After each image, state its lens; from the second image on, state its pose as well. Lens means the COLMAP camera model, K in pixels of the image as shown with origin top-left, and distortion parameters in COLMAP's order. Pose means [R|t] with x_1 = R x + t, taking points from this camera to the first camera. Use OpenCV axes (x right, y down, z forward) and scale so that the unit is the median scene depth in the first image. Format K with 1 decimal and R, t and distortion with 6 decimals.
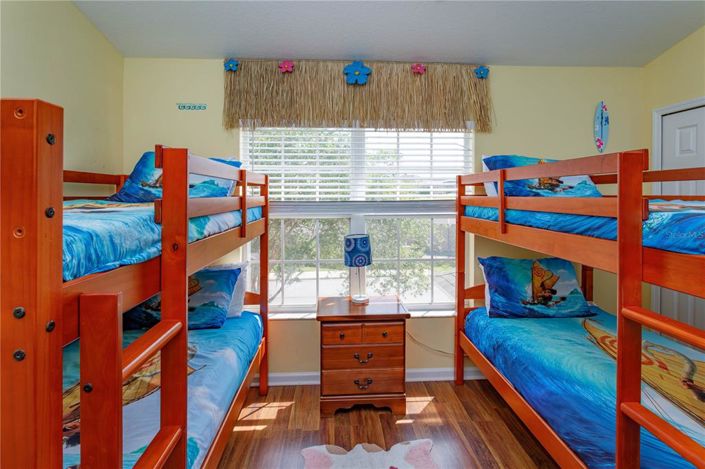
lens RADIAL K [[354.6, 0, 353.5], [0, 354.6, 197.5], [0, 0, 1]] dist [0.000977, 0.000074]
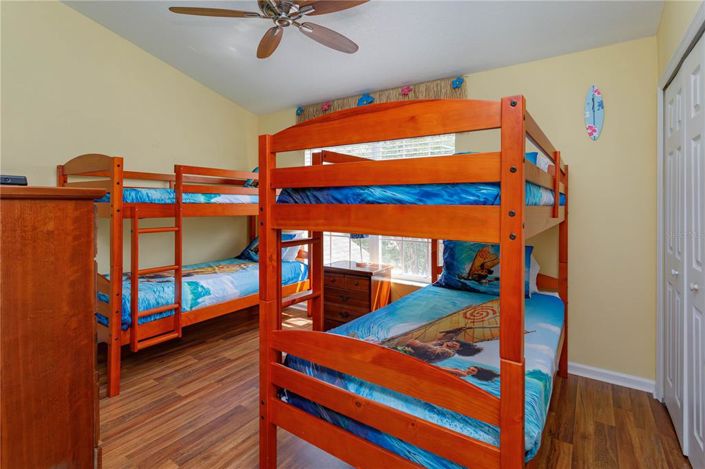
lens RADIAL K [[354.6, 0, 353.5], [0, 354.6, 197.5], [0, 0, 1]] dist [0.000977, 0.000074]
pose [[0.793750, -0.003673, -0.608233, 0.897725], [-0.012101, 0.999688, -0.021829, 0.062001], [0.608123, 0.024687, 0.793459, -0.145860]]
